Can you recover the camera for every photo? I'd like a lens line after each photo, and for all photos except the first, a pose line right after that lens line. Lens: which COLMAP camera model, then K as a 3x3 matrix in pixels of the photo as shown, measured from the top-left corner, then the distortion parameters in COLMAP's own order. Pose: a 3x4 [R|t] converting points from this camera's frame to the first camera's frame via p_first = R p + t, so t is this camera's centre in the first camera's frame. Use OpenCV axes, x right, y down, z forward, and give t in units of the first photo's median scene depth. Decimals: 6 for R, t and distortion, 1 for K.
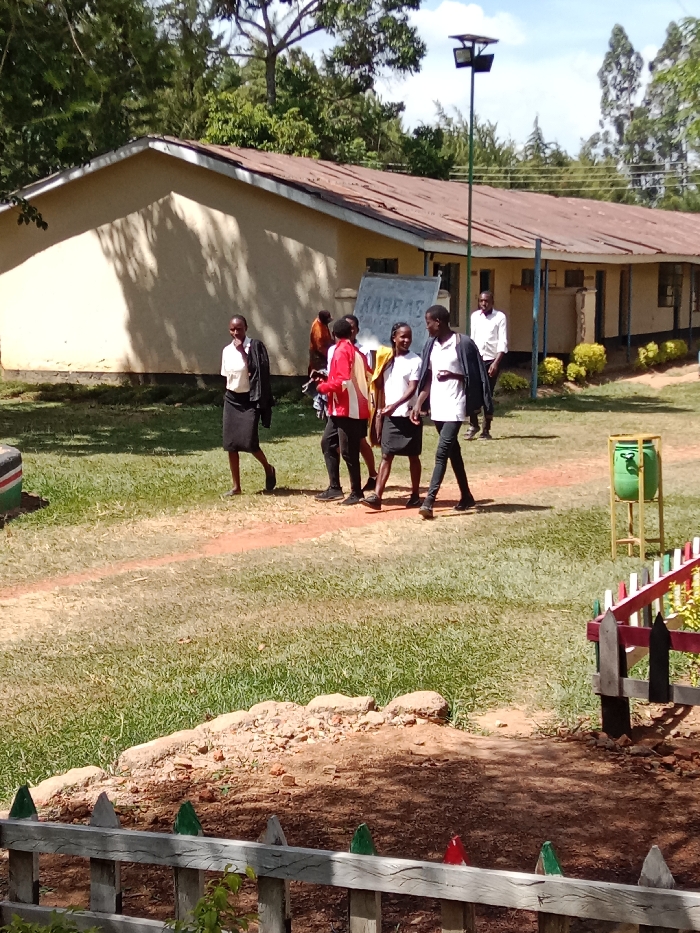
lens RADIAL K [[1669.6, 0, 353.4], [0, 1669.6, 468.0], [0, 0, 1]] dist [0.074386, 0.000000]
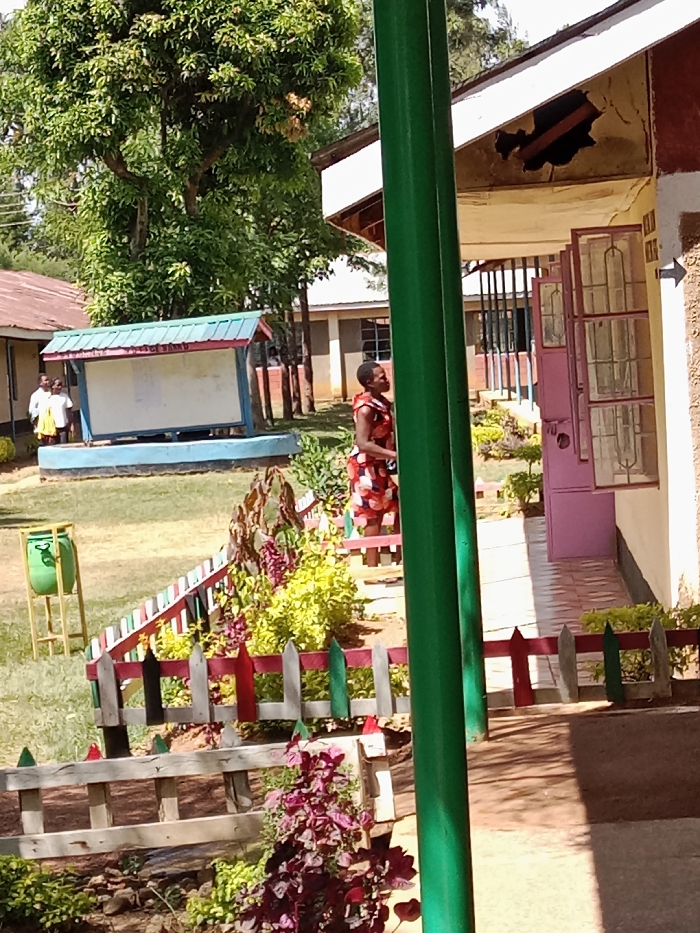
lens RADIAL K [[2445.6, 0, 346.9], [0, 2445.6, 461.1], [0, 0, 1]] dist [0.039088, 0.000000]
pose [[0.937063, -0.078049, 0.340326, -0.135562], [0.102220, 0.993314, -0.053652, 0.034837], [-0.333863, 0.085064, 0.938776, -0.340435]]
